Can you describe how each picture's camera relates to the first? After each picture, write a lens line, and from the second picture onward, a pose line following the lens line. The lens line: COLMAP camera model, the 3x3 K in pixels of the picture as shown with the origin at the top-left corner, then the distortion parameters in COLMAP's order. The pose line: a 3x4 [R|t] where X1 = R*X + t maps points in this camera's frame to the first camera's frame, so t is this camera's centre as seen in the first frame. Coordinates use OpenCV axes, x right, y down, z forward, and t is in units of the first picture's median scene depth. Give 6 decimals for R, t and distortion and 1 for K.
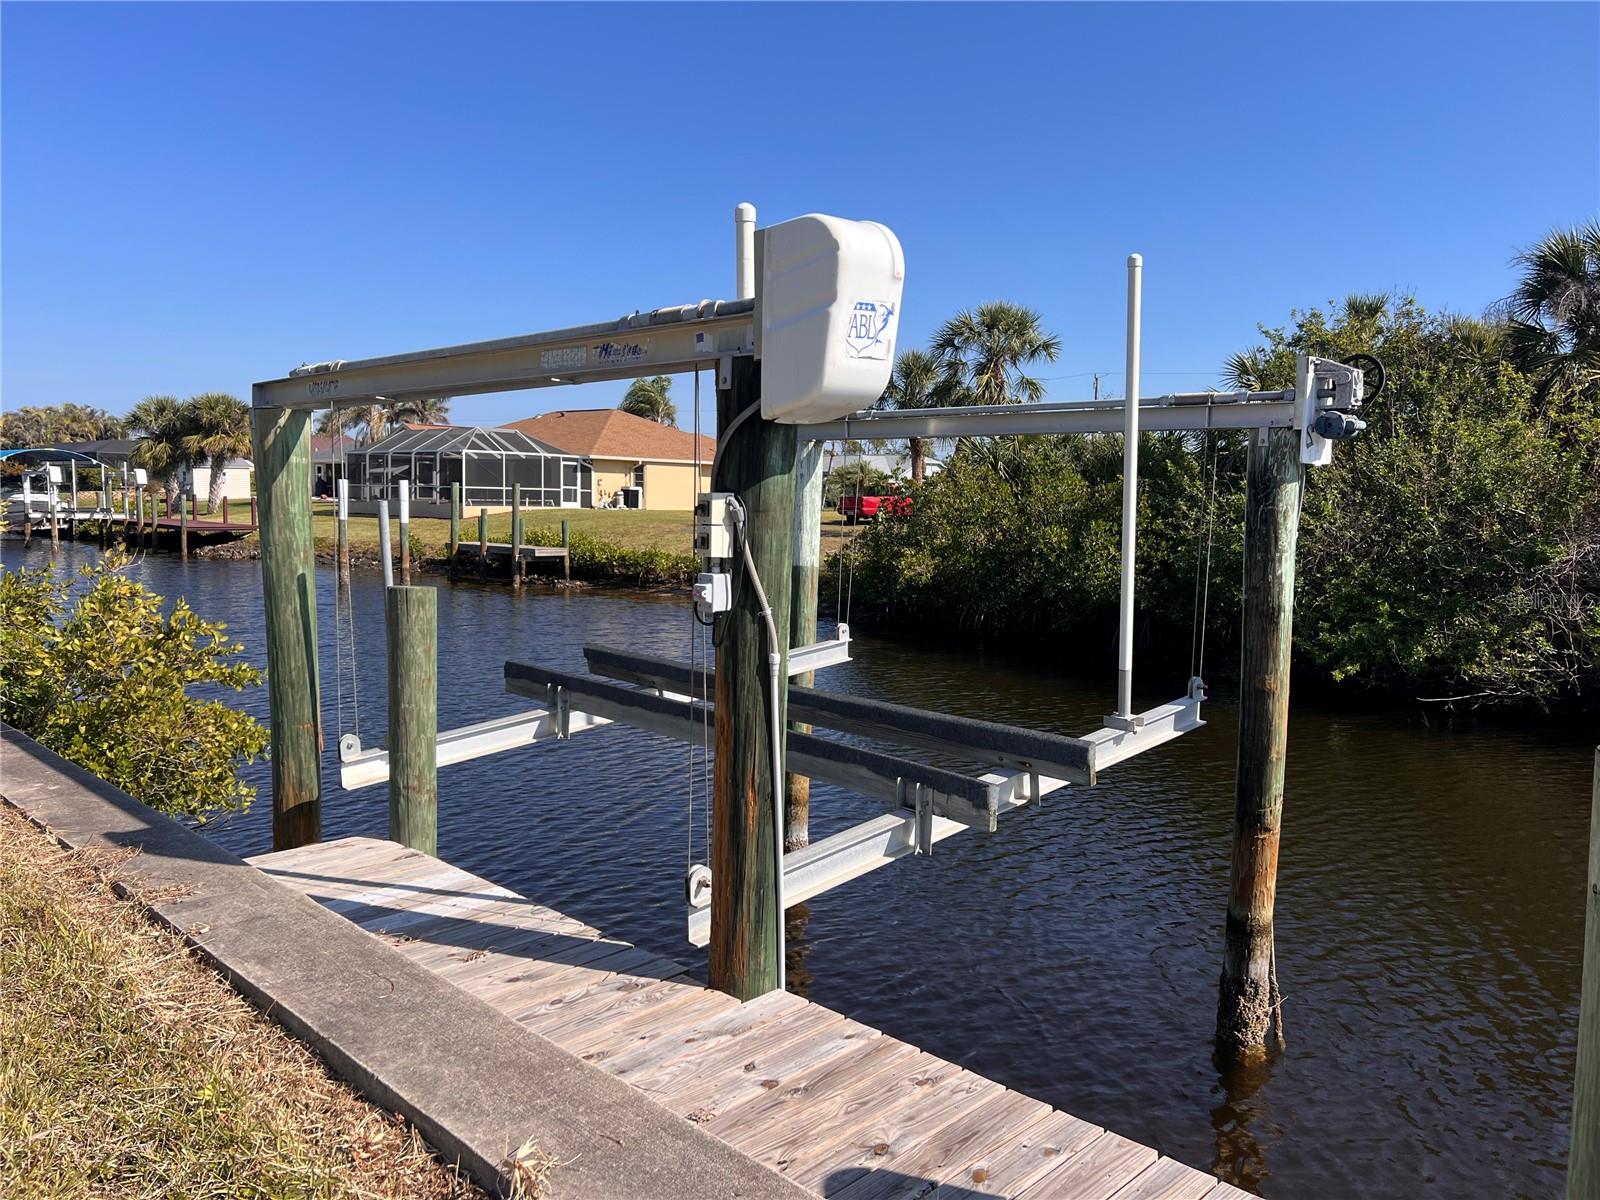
lens RADIAL K [[1205.9, 0, 794.3], [0, 1205.9, 610.3], [0, 0, 1]] dist [0.065353, -0.074163]
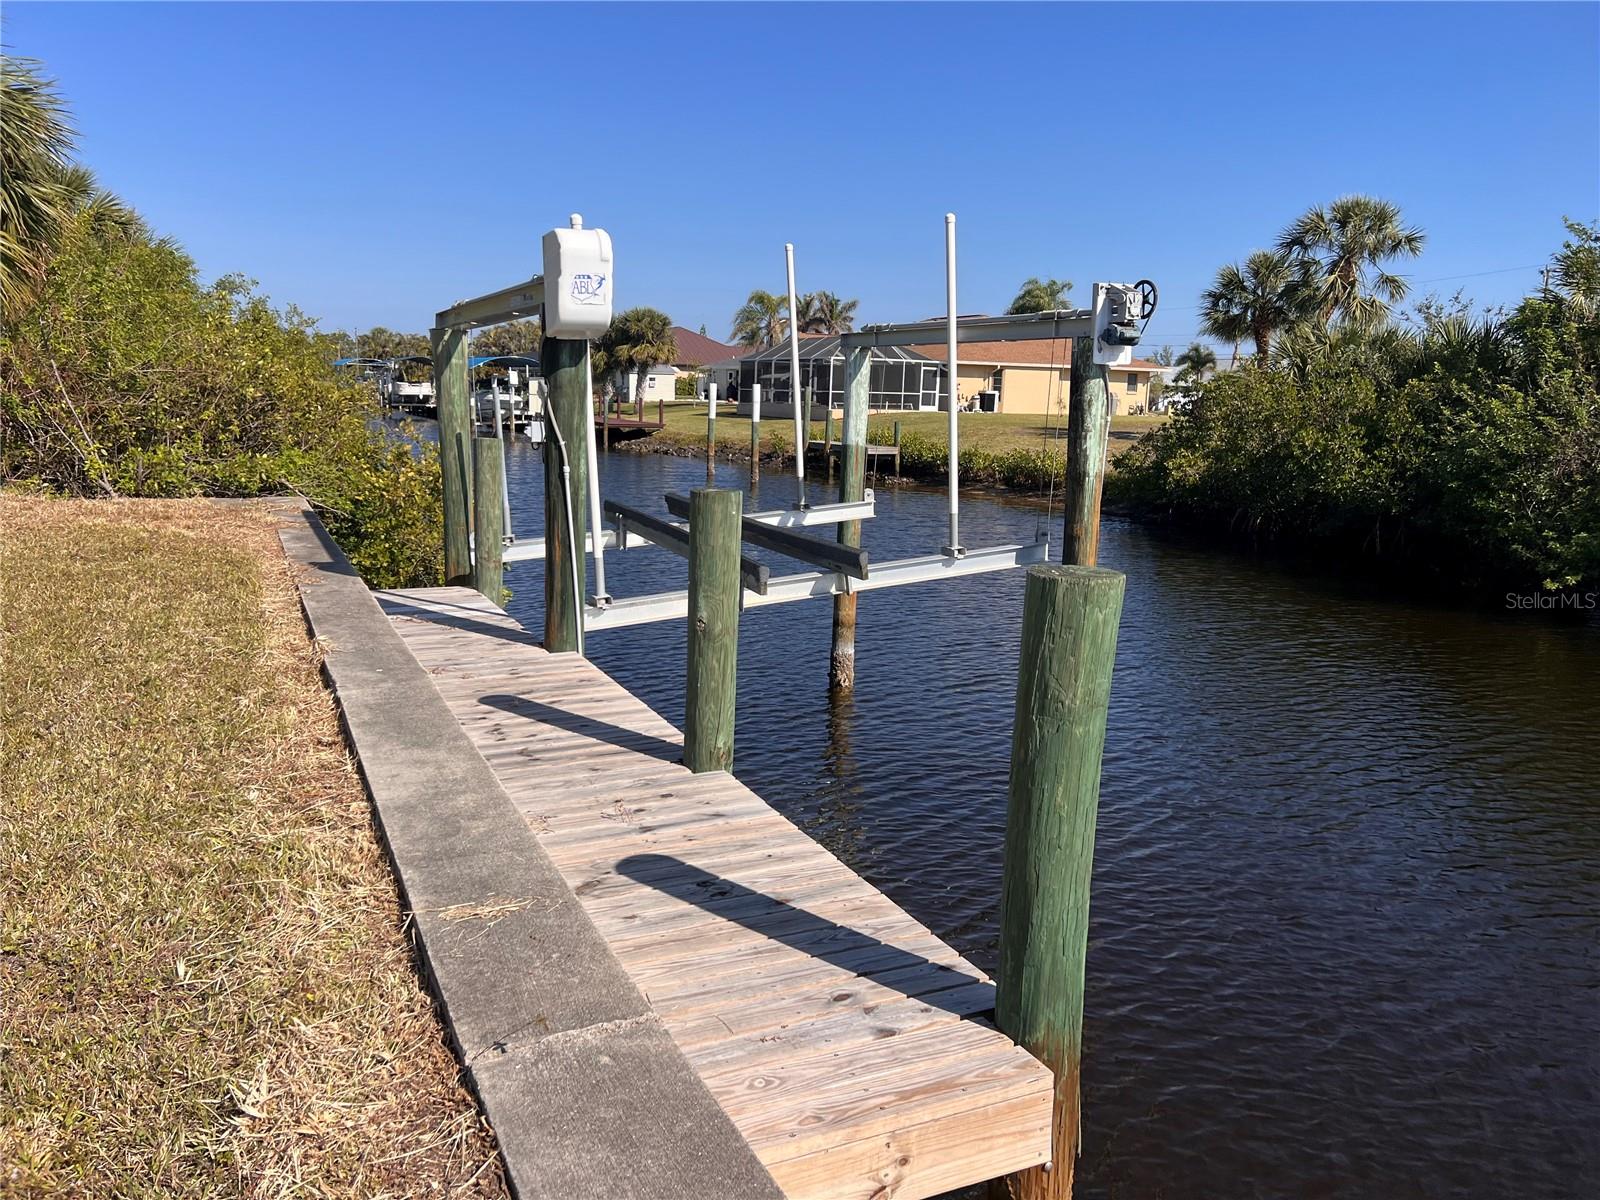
lens RADIAL K [[1205.9, 0, 786.9], [0, 1205.9, 589.2], [0, 0, 1]] dist [0.065353, -0.074163]
pose [[0.939295, 0.062909, -0.337294, 0.136175], [-0.042976, 0.996877, 0.066251, 0.012532], [0.340409, -0.047734, 0.939065, -0.091006]]
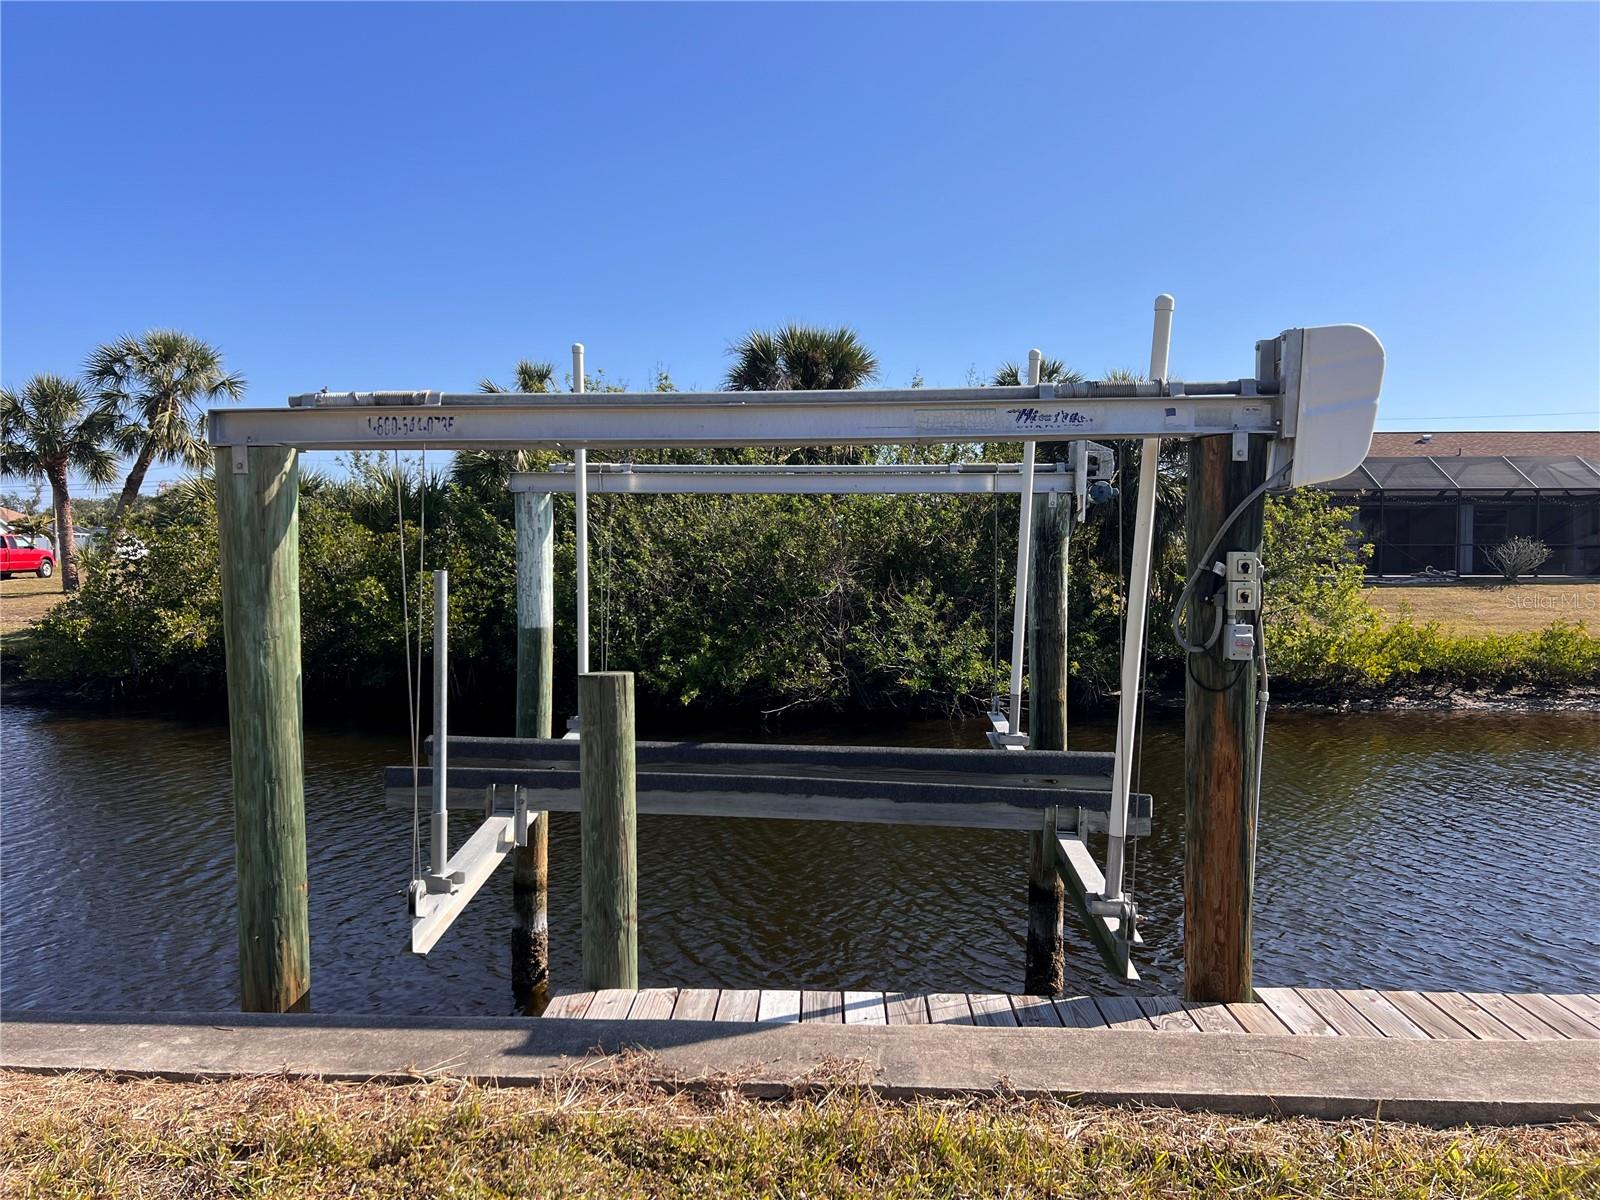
lens RADIAL K [[1205.9, 0, 786.9], [0, 1205.9, 613.5], [0, 0, 1]] dist [0.065353, -0.074163]
pose [[0.738540, -0.053445, 0.672088, -0.163555], [0.077200, 0.997000, -0.005551, -0.009777], [-0.669775, 0.055985, 0.740450, 0.064915]]
